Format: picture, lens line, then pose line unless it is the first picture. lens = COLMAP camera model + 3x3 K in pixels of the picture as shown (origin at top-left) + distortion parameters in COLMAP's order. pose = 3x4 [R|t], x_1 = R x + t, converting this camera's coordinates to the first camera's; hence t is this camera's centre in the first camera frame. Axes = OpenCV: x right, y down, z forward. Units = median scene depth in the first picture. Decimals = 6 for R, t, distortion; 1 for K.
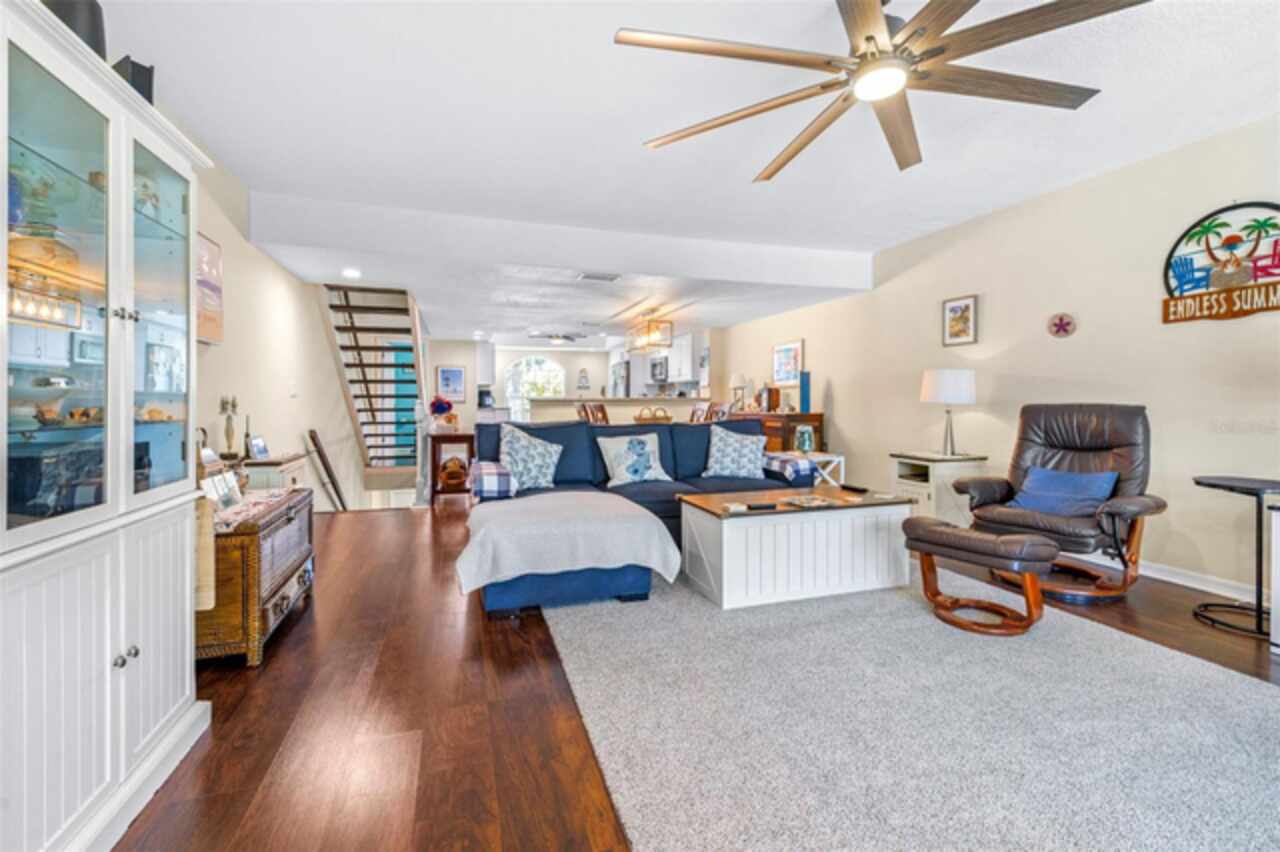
lens RADIAL K [[552.8, 0, 639.9], [0, 552.8, 399.2], [0, 0, 1]] dist [0.000770, 0.000013]
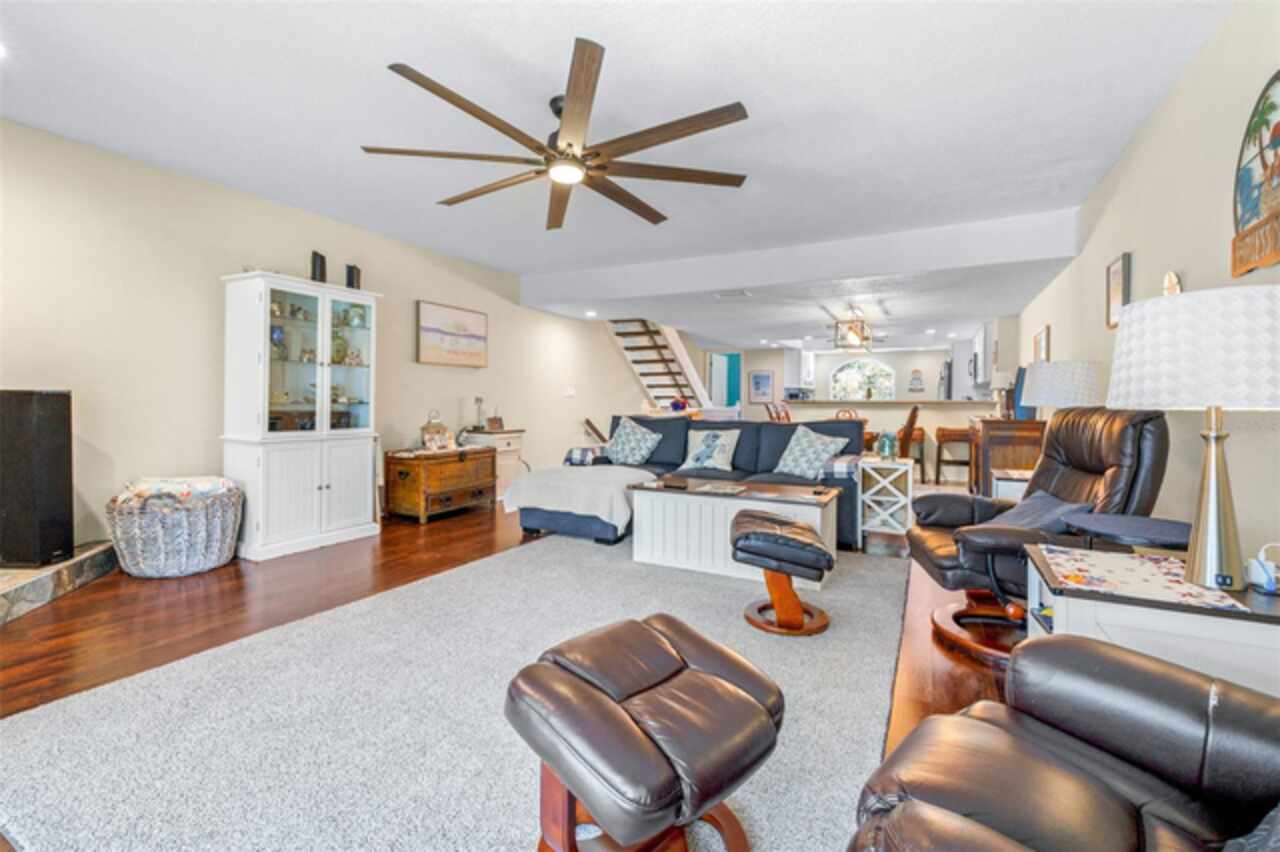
lens RADIAL K [[548.0, 0, 638.3], [0, 548.0, 400.3], [0, 0, 1]] dist [-0.000303, -0.000042]
pose [[0.697176, 0.007592, -0.716860, 0.697000], [-0.011056, 0.999939, -0.000162, 0.004569], [0.716815, 0.008039, 0.697217, 0.075280]]
